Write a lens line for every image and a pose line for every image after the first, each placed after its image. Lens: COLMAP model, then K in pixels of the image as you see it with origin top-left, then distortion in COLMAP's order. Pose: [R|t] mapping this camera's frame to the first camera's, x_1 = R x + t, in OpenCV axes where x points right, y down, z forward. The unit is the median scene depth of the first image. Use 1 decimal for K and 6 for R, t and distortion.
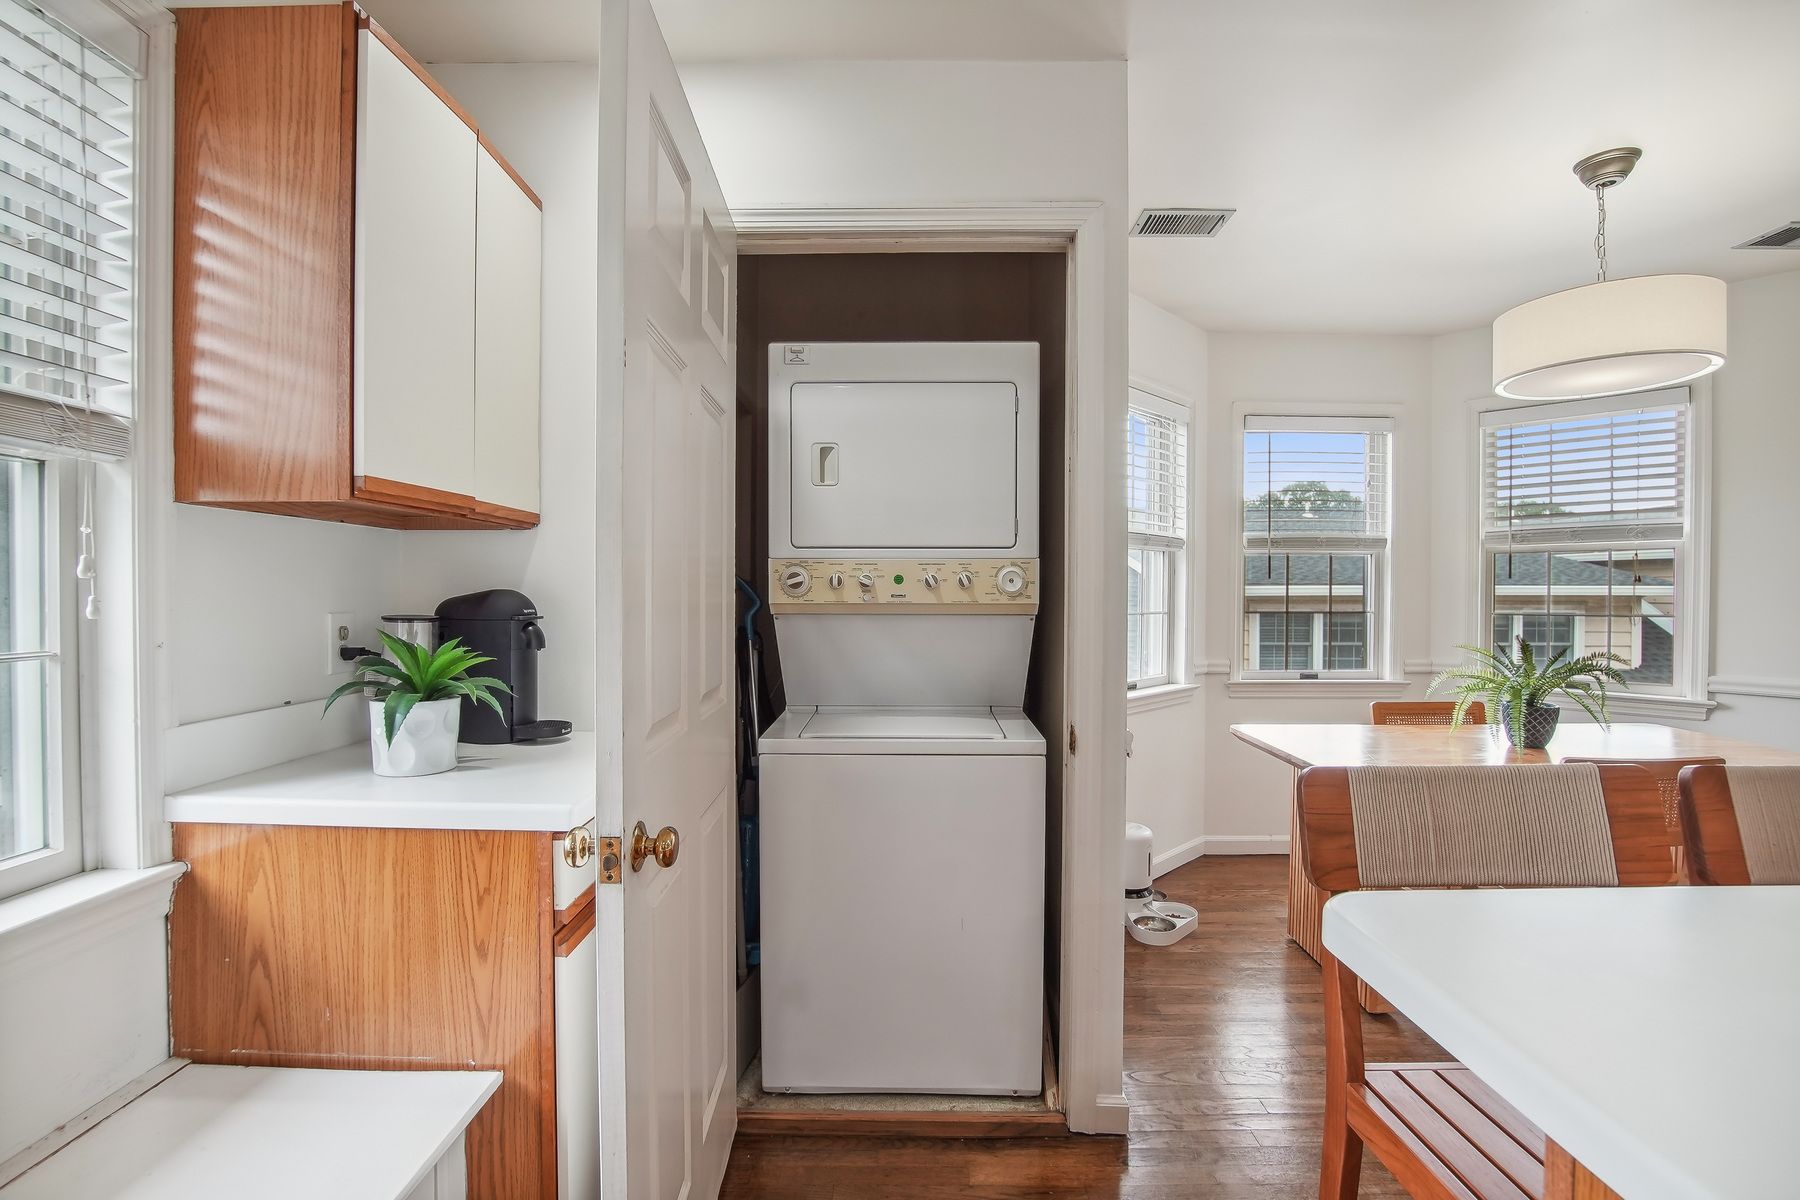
lens RADIAL K [[814.8, 0, 893.3], [0, 814.8, 589.0], [0, 0, 1]] dist [-0.040277, -0.000087]
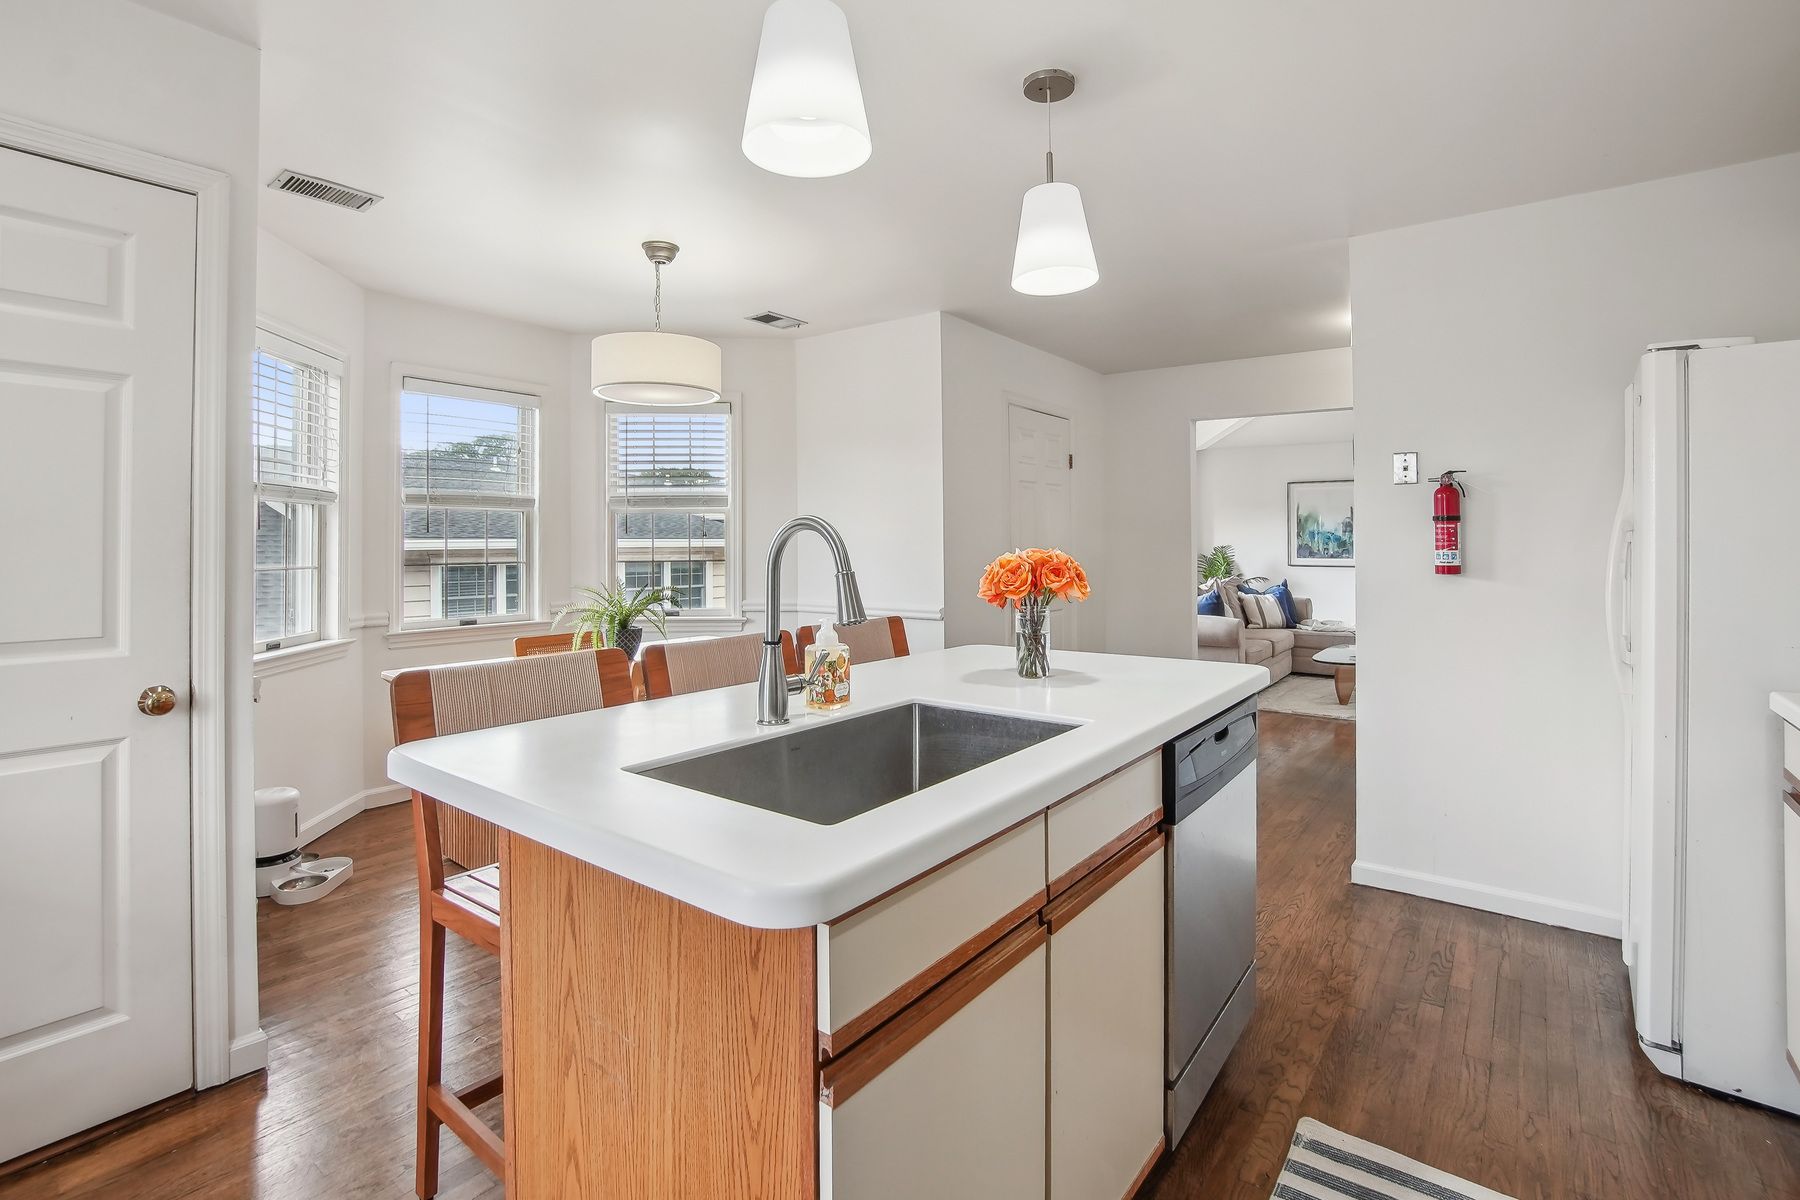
lens RADIAL K [[830.1, 0, 895.0], [0, 830.1, 538.0], [0, 0, 1]] dist [-0.040822, 0.008277]
pose [[0.605011, 0.000041, 0.796217, -0.022710], [0.004125, 0.999986, -0.003186, -0.000346], [-0.796207, 0.005212, 0.605002, -0.154512]]
